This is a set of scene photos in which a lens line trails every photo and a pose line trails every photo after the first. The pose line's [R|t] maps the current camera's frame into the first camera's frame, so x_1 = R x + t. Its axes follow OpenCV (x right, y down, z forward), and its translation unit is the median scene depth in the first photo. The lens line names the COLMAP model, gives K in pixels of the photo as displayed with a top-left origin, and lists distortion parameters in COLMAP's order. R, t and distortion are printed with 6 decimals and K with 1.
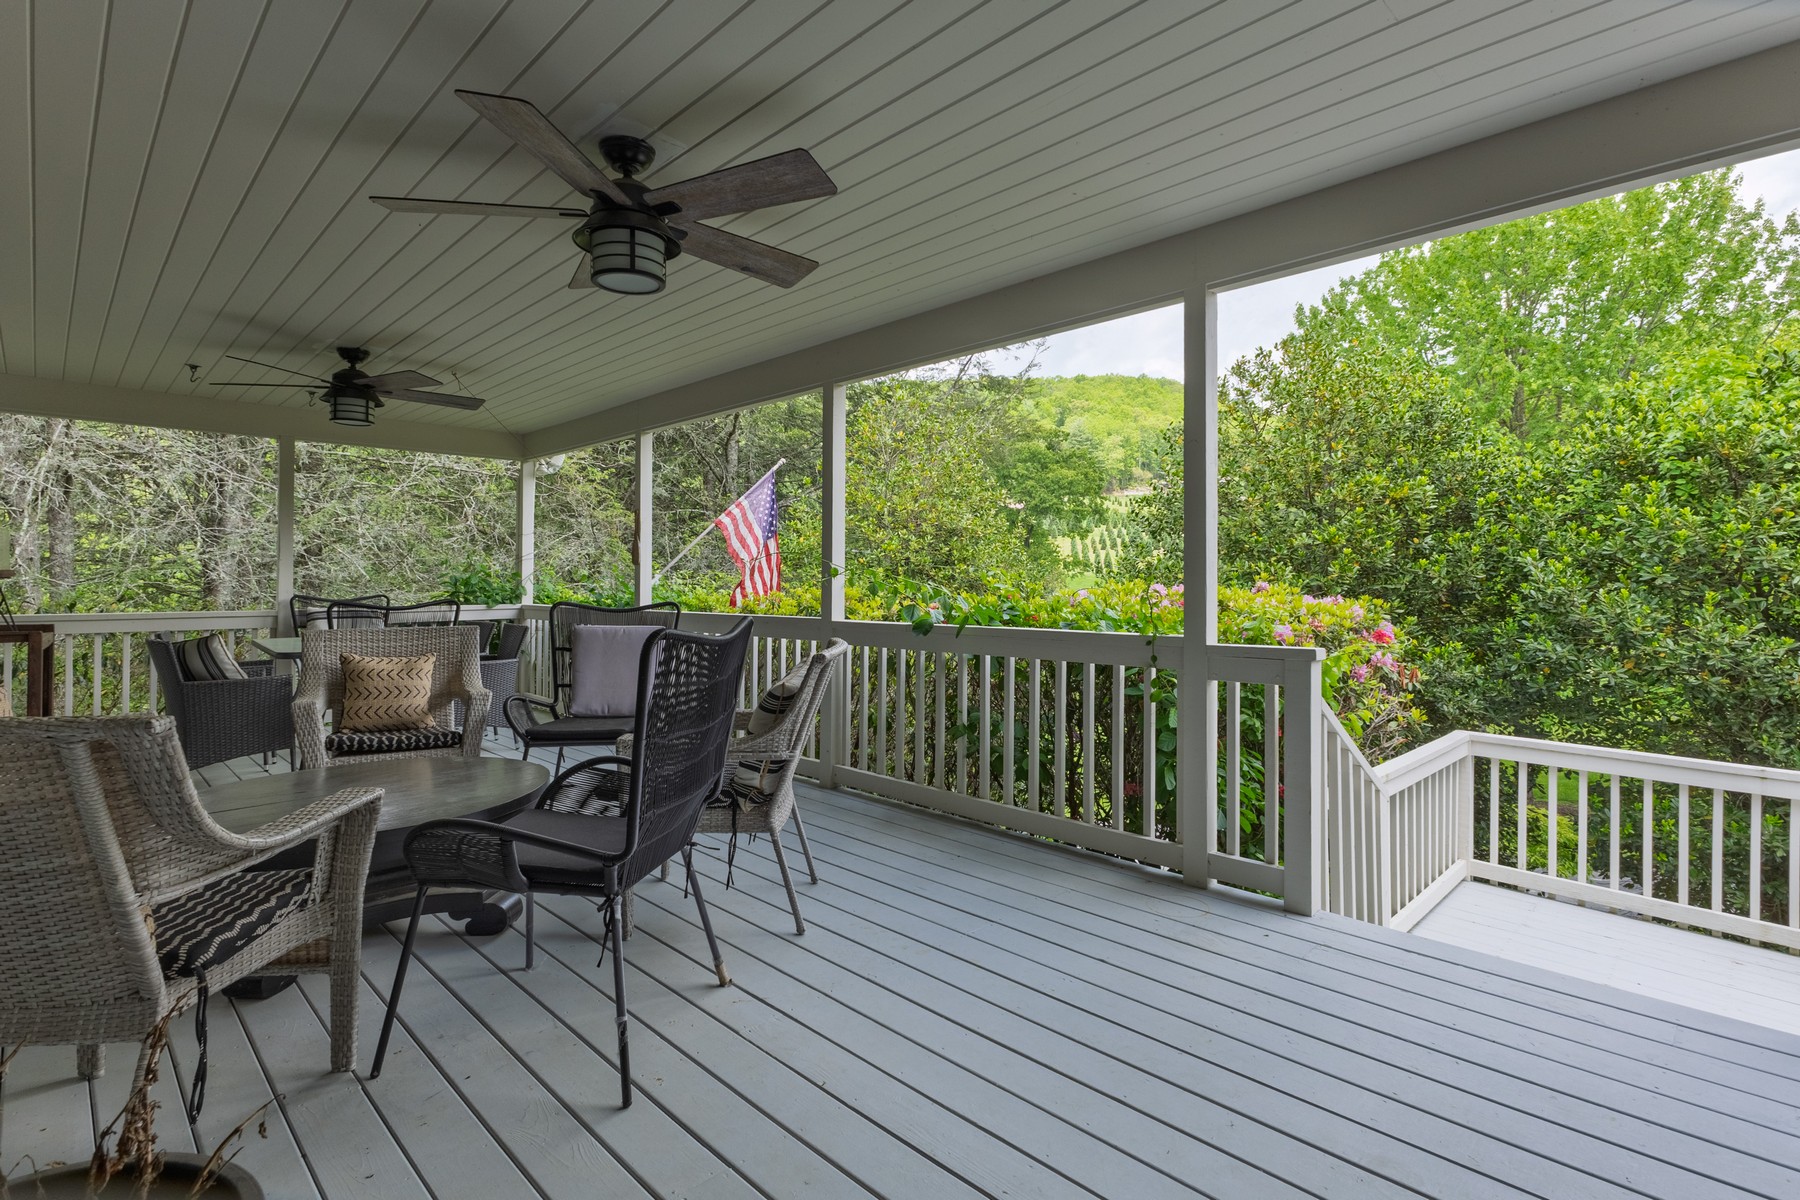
lens RADIAL K [[826.5, 0, 900.0], [0, 826.5, 600.0], [0, 0, 1]] dist [0.001053, -0.000009]
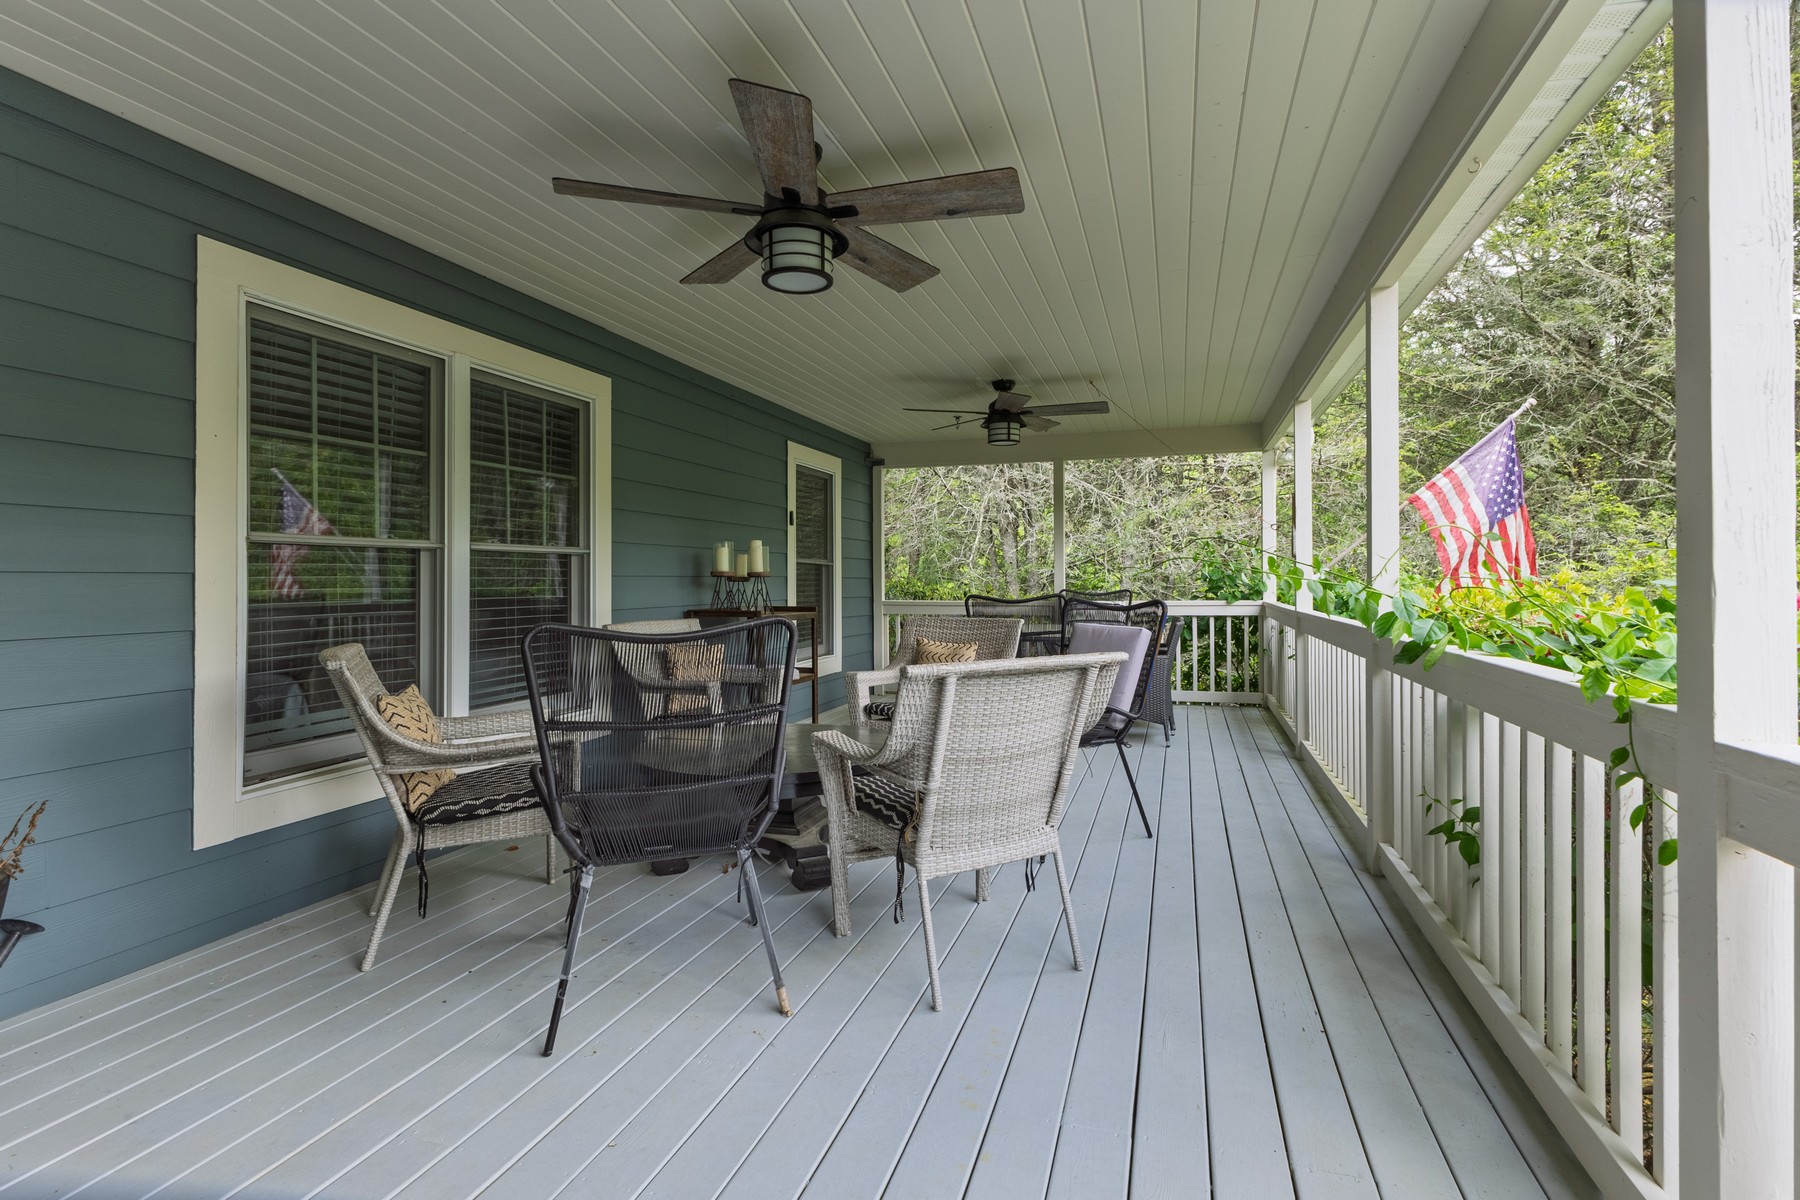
lens RADIAL K [[826.5, 0, 900.0], [0, 826.5, 600.0], [0, 0, 1]] dist [0.001053, -0.000009]
pose [[0.500886, 0.019586, -0.865292, 0.204353], [-0.014706, 0.999792, 0.014117, -0.004340], [0.865388, 0.005654, 0.501070, 0.201764]]
